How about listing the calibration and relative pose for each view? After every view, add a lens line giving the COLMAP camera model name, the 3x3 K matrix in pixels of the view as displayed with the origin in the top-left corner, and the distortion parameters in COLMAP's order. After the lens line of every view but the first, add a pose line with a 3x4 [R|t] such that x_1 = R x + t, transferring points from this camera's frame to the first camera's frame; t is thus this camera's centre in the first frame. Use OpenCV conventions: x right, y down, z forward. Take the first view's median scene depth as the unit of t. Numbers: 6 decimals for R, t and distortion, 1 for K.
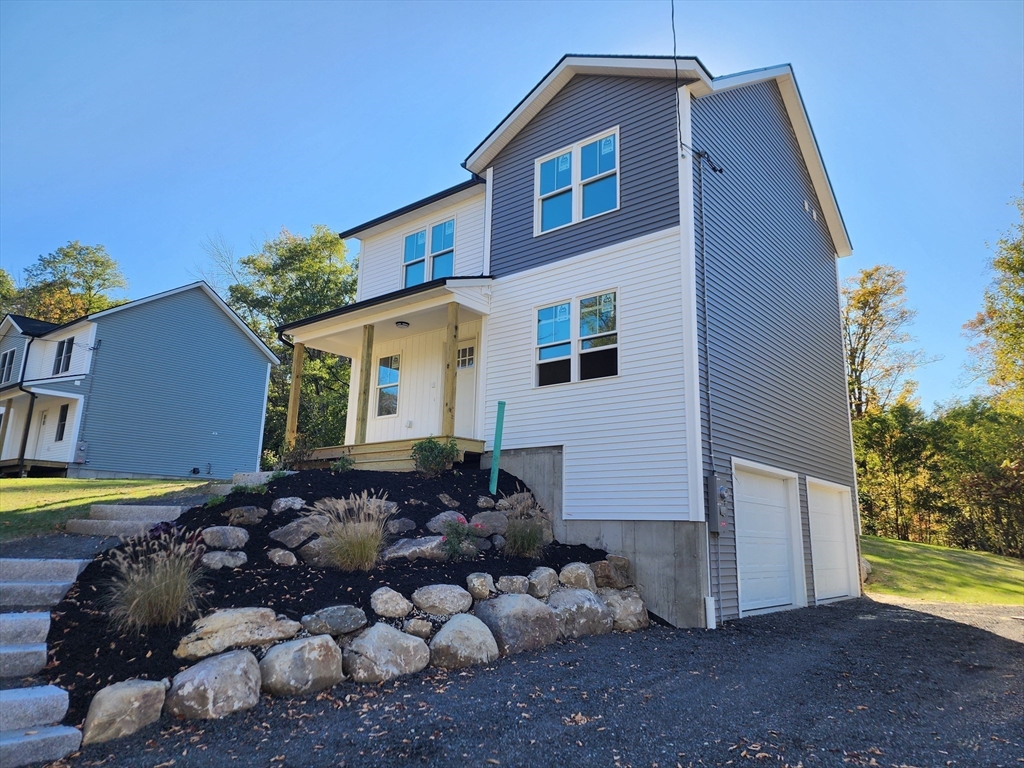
lens RADIAL K [[678.7, 0, 509.6], [0, 678.7, 373.5], [0, 0, 1]] dist [0.096341, -0.064133]
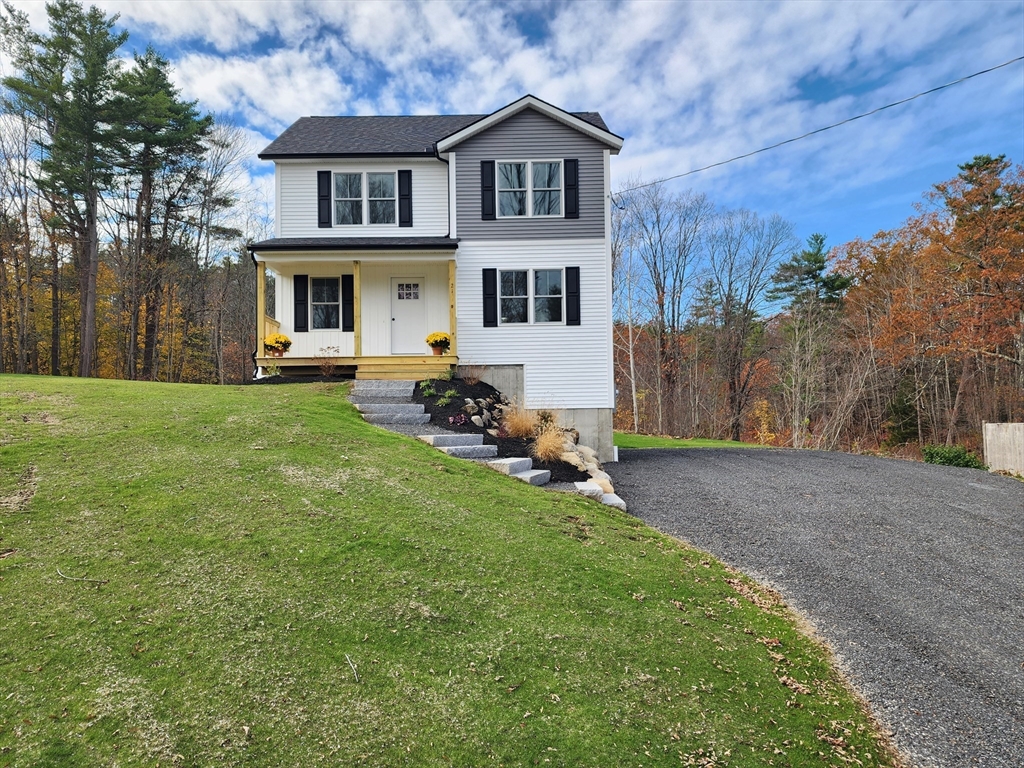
lens RADIAL K [[688.1, 0, 509.6], [0, 688.1, 379.5], [0, 0, 1]] dist [0.076233, -0.070373]
pose [[0.774184, 0.005508, 0.632937, -0.894844], [-0.114360, 0.984723, 0.131311, -0.061475], [-0.622545, -0.174041, 0.762986, -0.200110]]
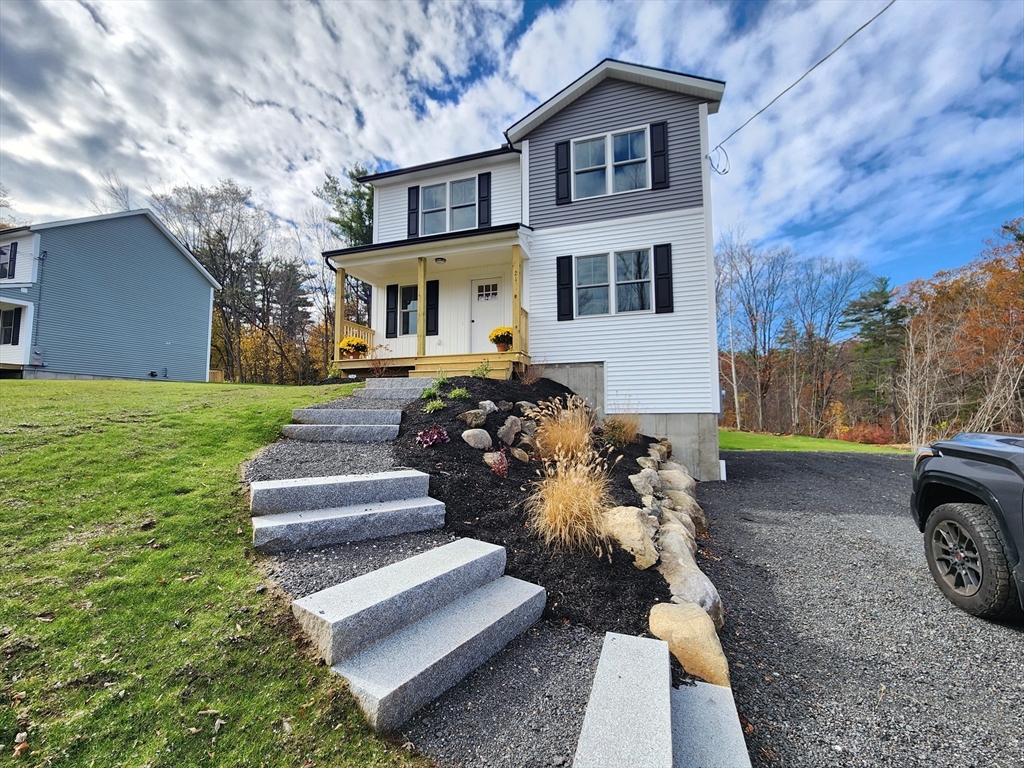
lens RADIAL K [[421.9, 0, 512.0], [0, 421.9, 384.0], [0, 0, 1]] dist [-0.001941, 0.000106]
pose [[0.927390, 0.002680, 0.374086, -0.382756], [-0.061018, 0.987667, 0.144192, 0.036576], [-0.369086, -0.156548, 0.916116, 0.256946]]
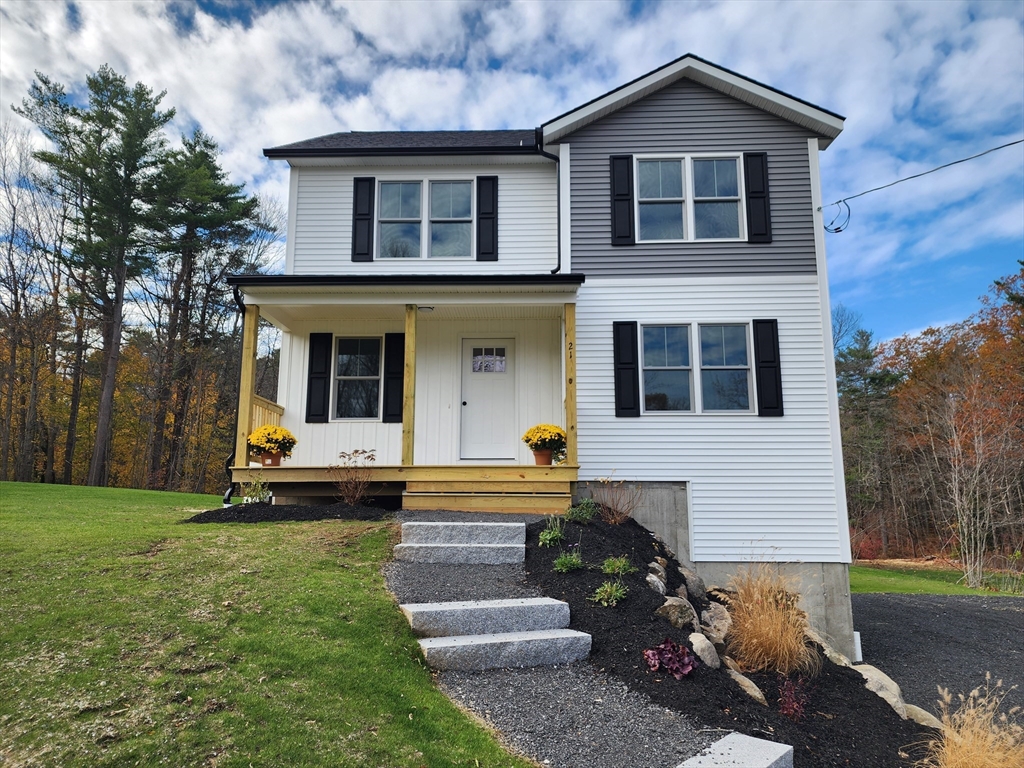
lens RADIAL K [[677.7, 0, 529.6], [0, 677.7, 394.0], [0, 0, 1]] dist [0.076499, -0.066007]
pose [[0.790581, 0.084549, 0.606492, -0.619027], [-0.123201, 0.992131, 0.022287, -0.006854], [-0.599836, -0.092340, 0.794777, 0.366435]]
